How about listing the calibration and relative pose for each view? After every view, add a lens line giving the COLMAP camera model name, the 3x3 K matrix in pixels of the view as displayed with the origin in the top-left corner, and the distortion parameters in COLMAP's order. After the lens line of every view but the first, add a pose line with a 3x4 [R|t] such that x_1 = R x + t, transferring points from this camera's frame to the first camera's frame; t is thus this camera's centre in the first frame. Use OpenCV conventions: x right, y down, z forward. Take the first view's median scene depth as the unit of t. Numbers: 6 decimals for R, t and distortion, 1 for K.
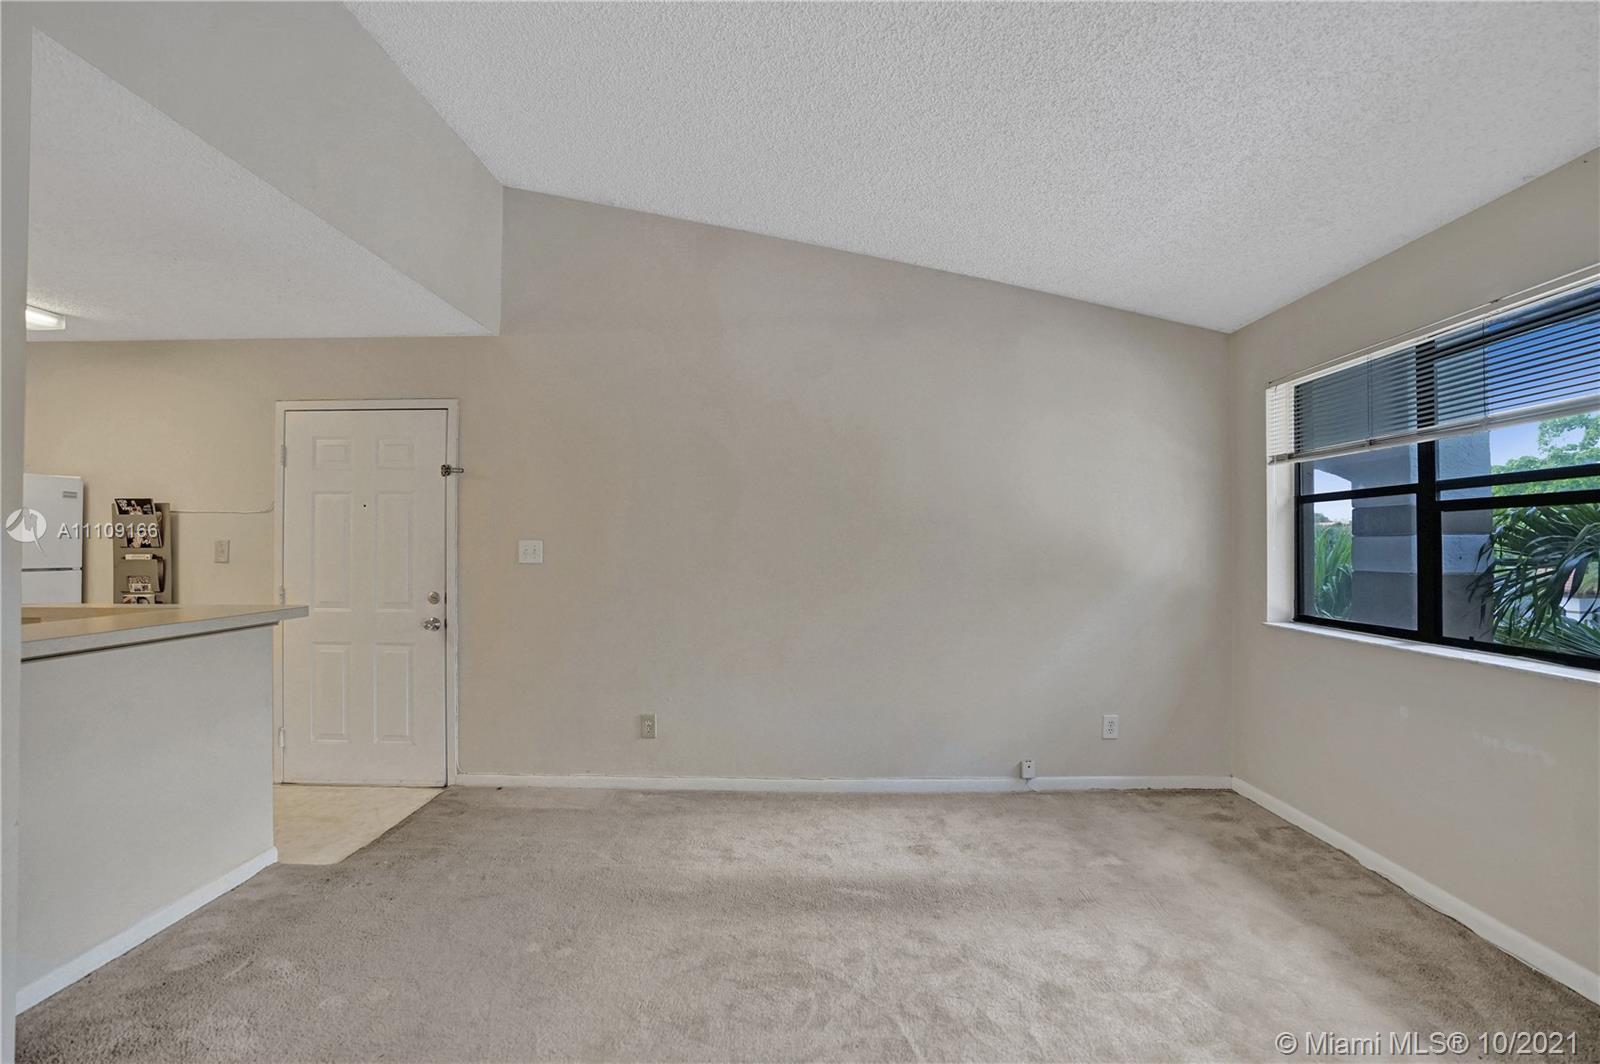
lens RADIAL K [[746.1, 0, 803.9], [0, 746.1, 535.1], [0, 0, 1]] dist [-0.064441, 0.022656]
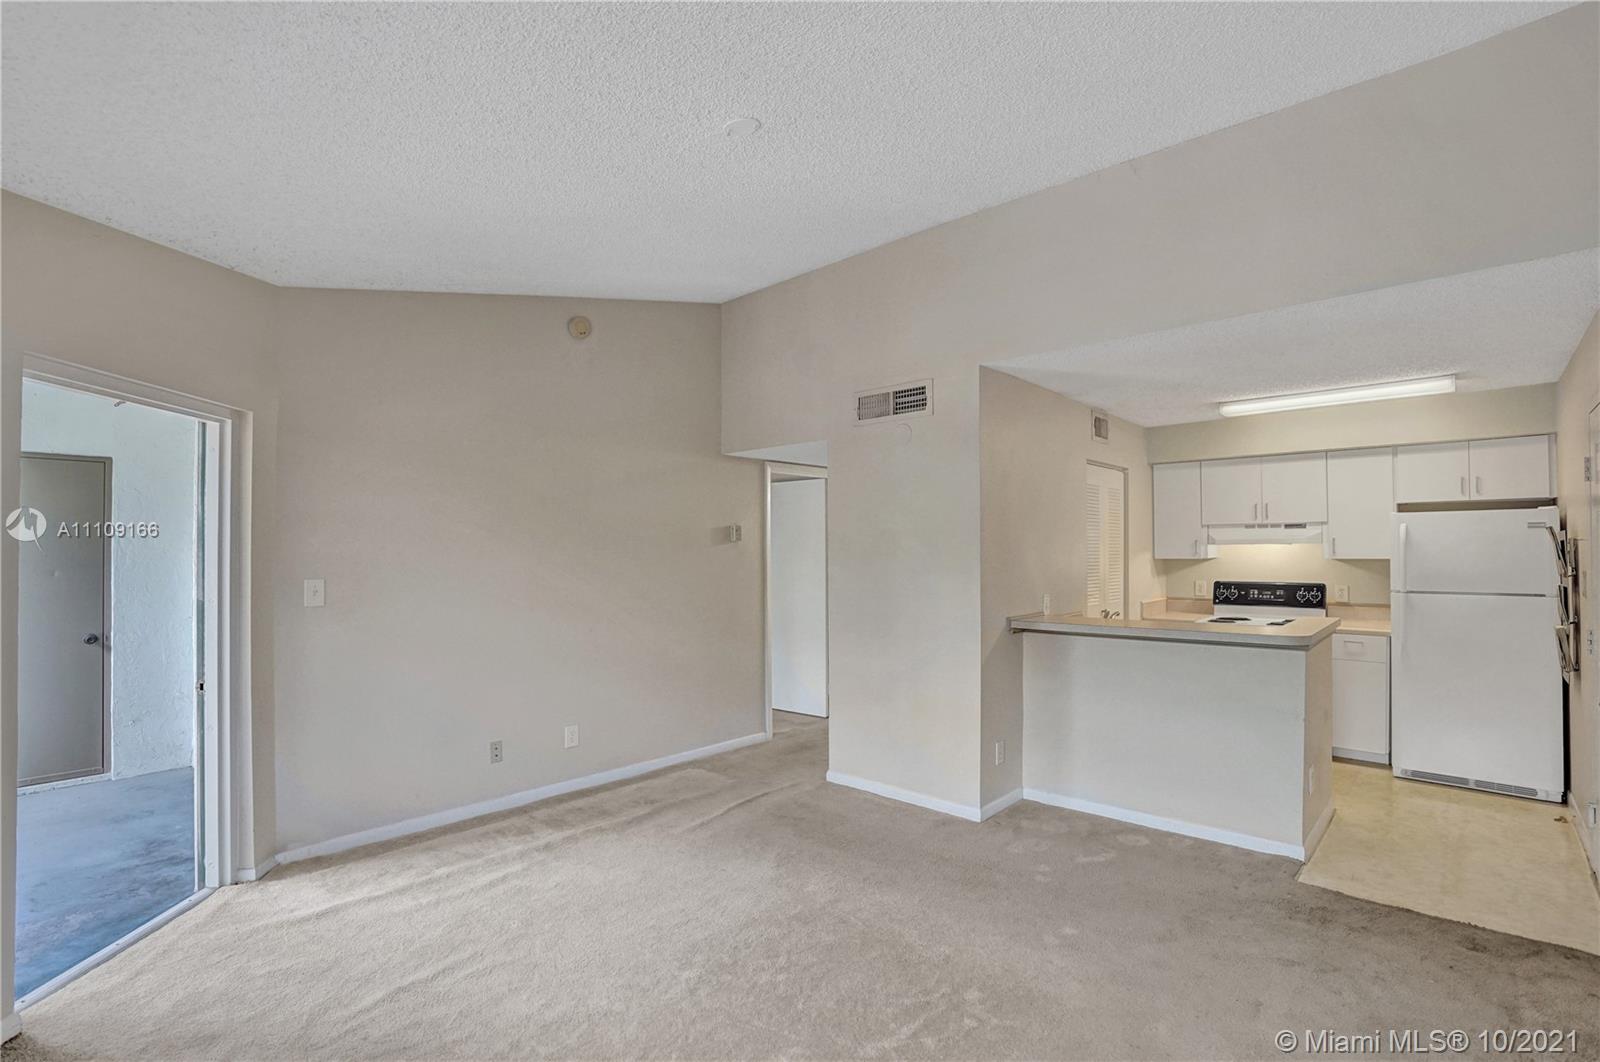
lens RADIAL K [[746.1, 0, 806.4], [0, 746.1, 539.8], [0, 0, 1]] dist [-0.064441, 0.022656]
pose [[-0.666537, -0.009209, -0.745415, 0.513452], [0.014941, 0.999558, -0.025709, -0.025273], [0.745322, -0.028273, -0.666105, 0.961613]]
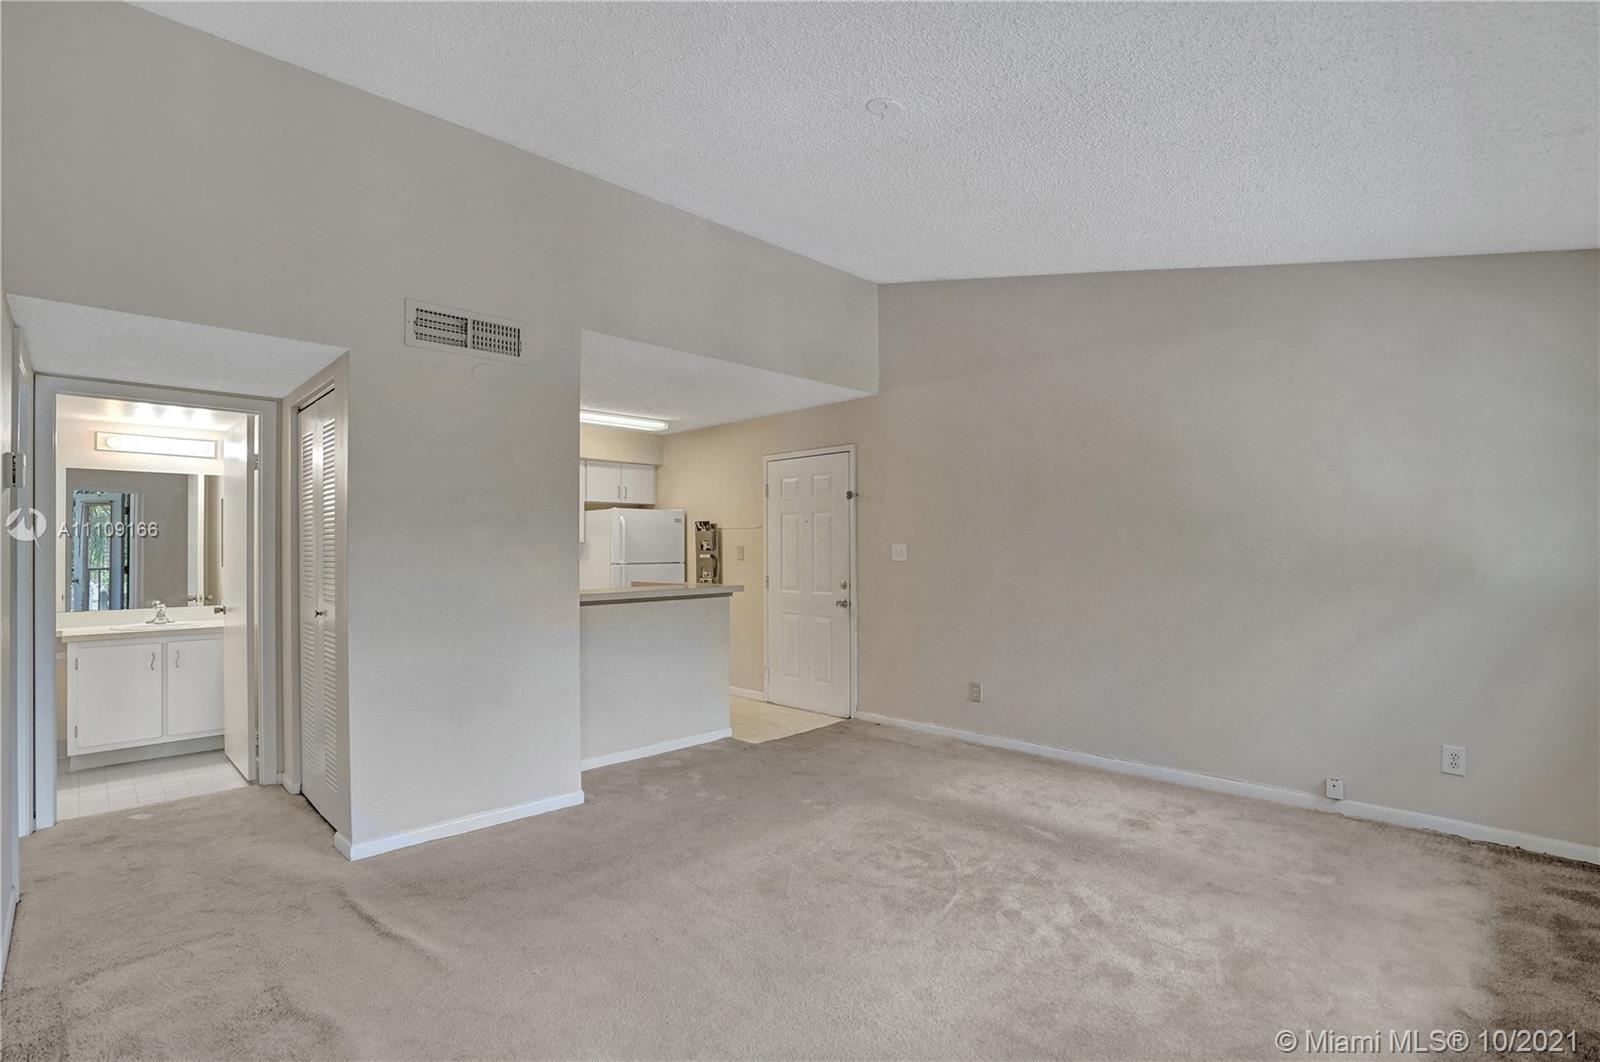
lens RADIAL K [[746.1, 0, 804.1], [0, 746.1, 543.0], [0, 0, 1]] dist [-0.064441, 0.022656]
pose [[0.721318, -0.009520, -0.692539, 0.487006], [0.016153, 0.999865, 0.003079, -0.001822], [0.692416, -0.013408, 0.721374, -0.107491]]
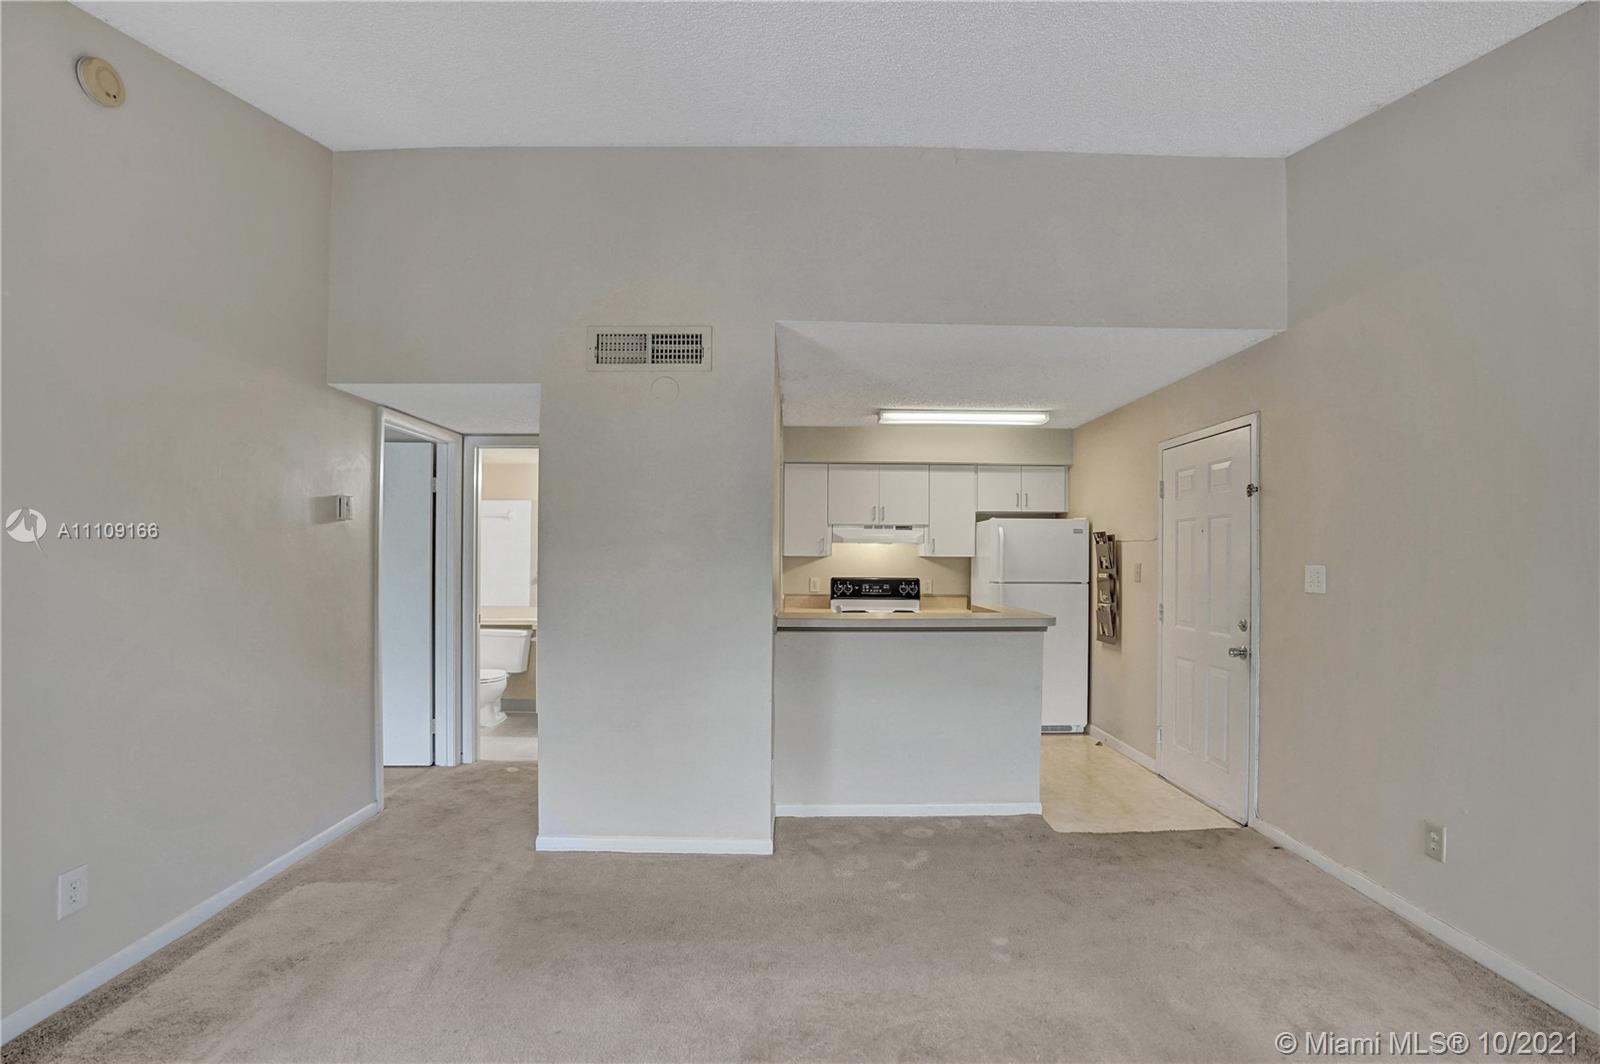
lens RADIAL K [[746.1, 0, 808.4], [0, 746.1, 551.4], [0, 0, 1]] dist [-0.064441, 0.022656]
pose [[0.028701, -0.010239, -0.999536, 0.469079], [0.009555, 0.999905, -0.009968, -0.006652], [0.999542, -0.009264, 0.028796, 0.445281]]
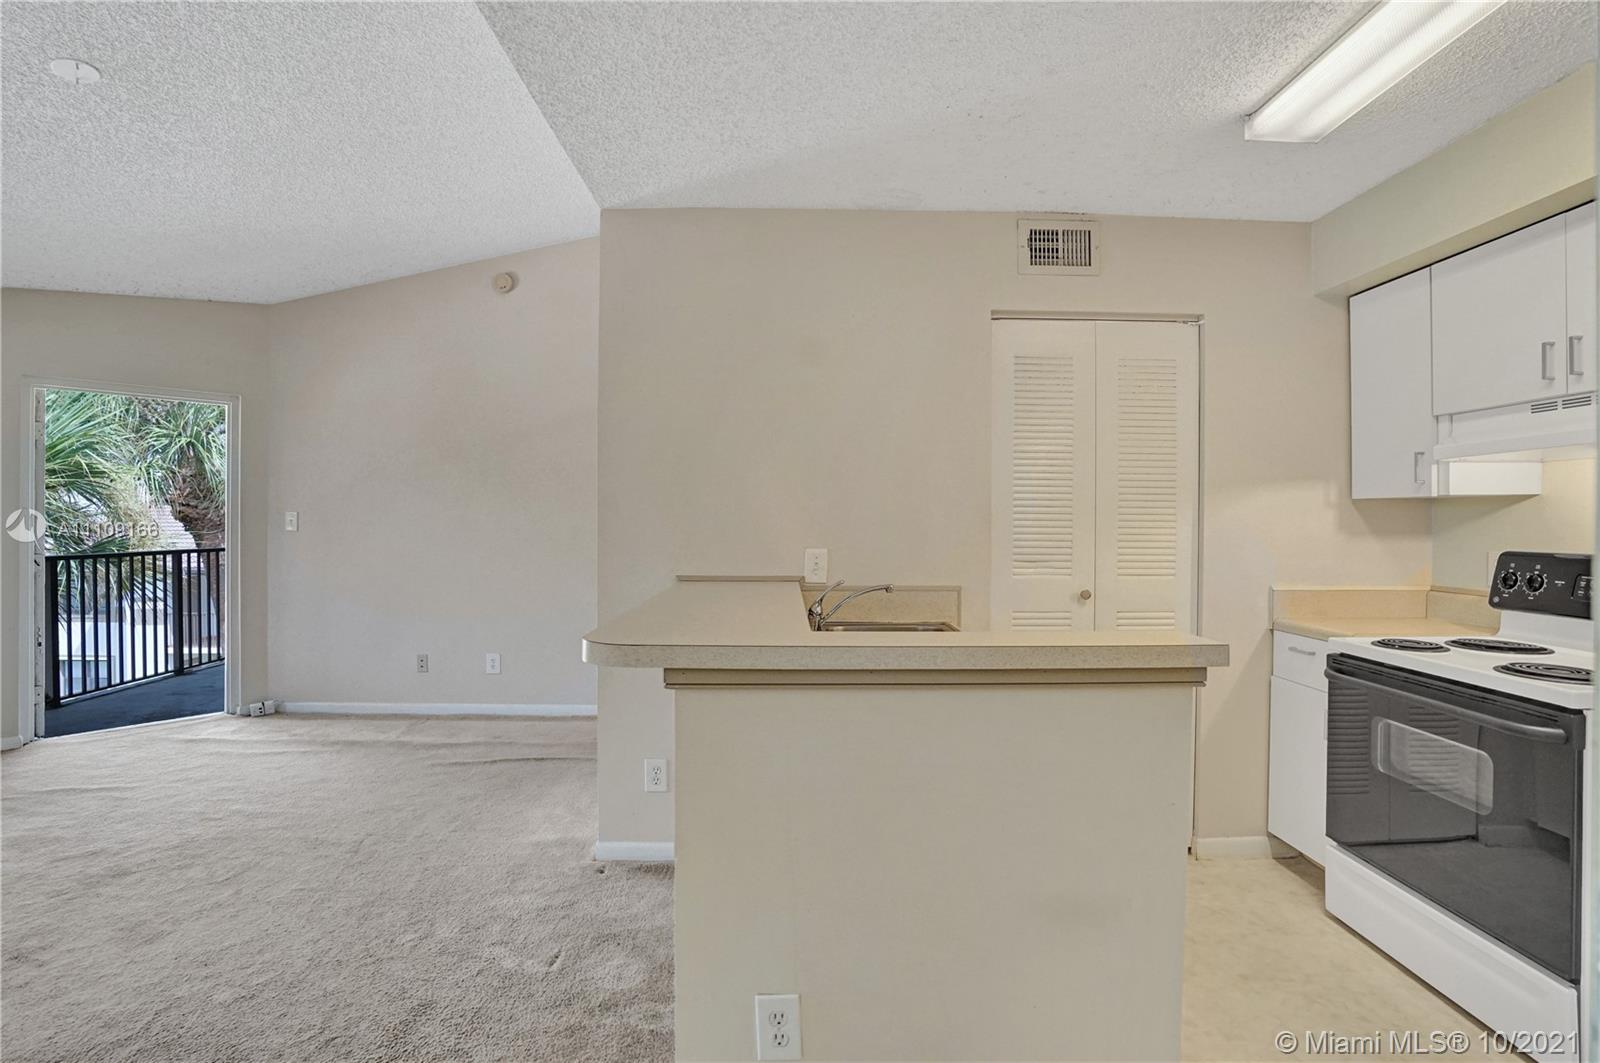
lens RADIAL K [[746.1, 0, 804.9], [0, 746.1, 533.2], [0, 0, 1]] dist [-0.064441, 0.022656]
pose [[-0.999524, -0.006040, -0.030251, -0.647834], [-0.006001, 0.999981, -0.001367, 0.026549], [0.030259, -0.001184, -0.999541, 1.185361]]
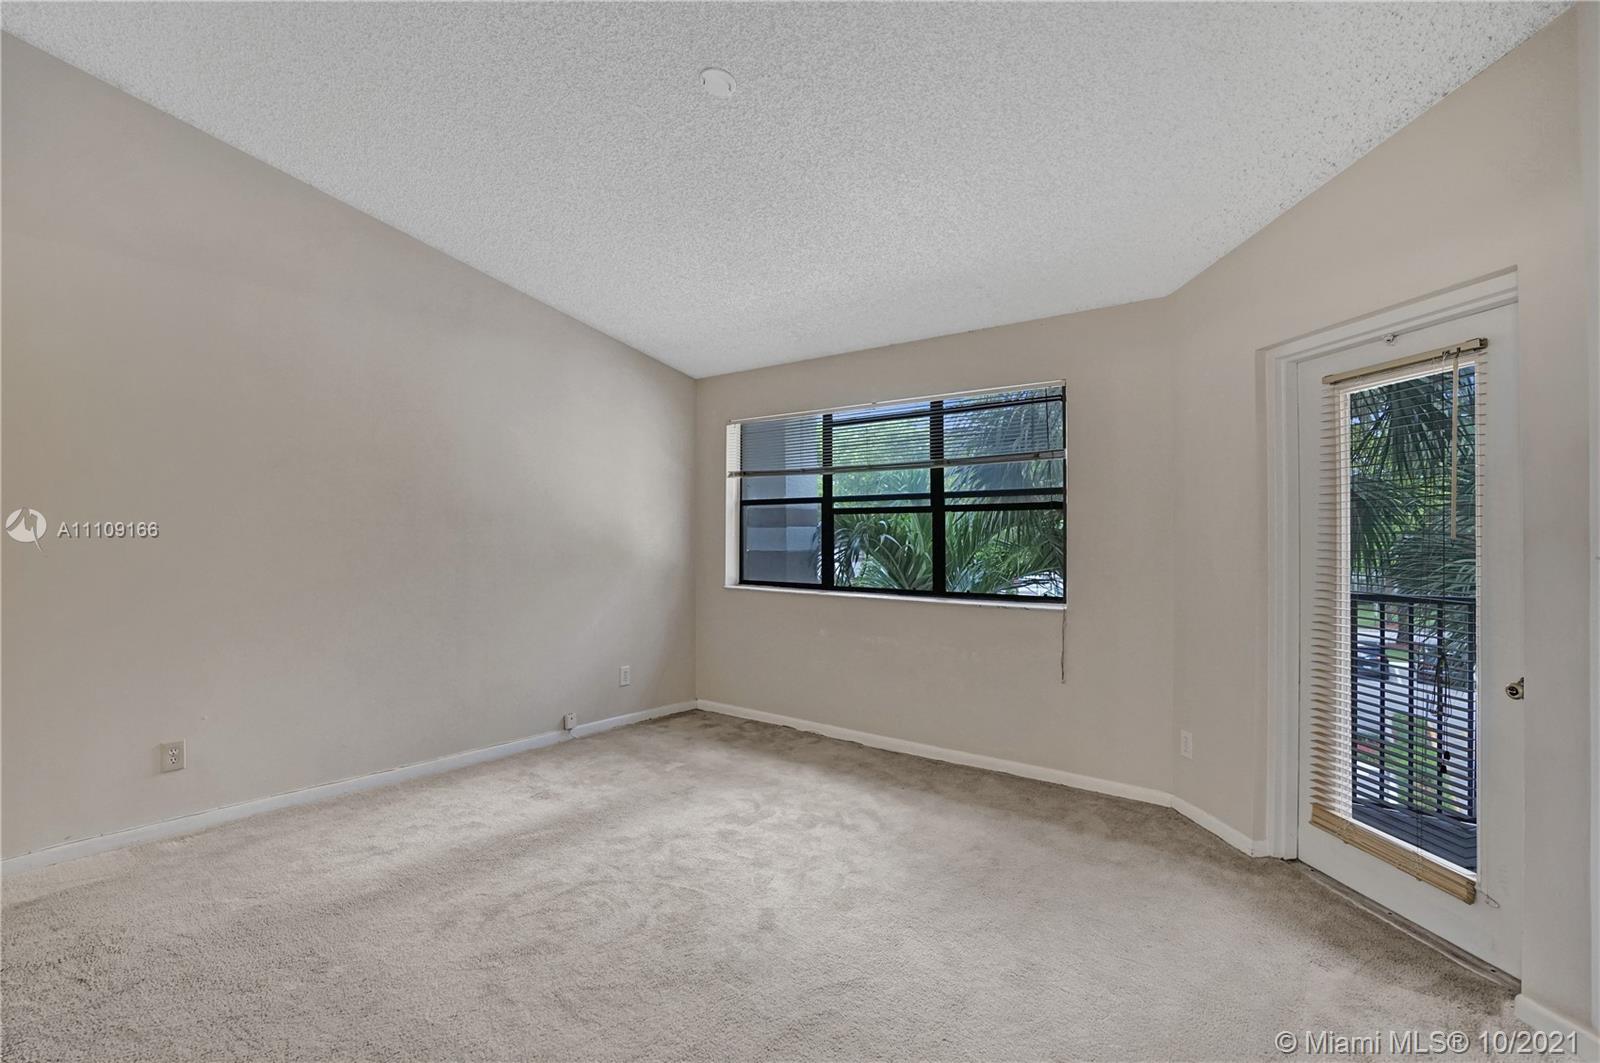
lens RADIAL K [[746.1, 0, 798.4], [0, 746.1, 521.7], [0, 0, 1]] dist [-0.064441, 0.022656]
pose [[0.611673, 0.010221, 0.791044, -0.450266], [-0.013617, 0.999904, -0.002391, -0.007354], [-0.790993, -0.009309, 0.611754, -0.021072]]
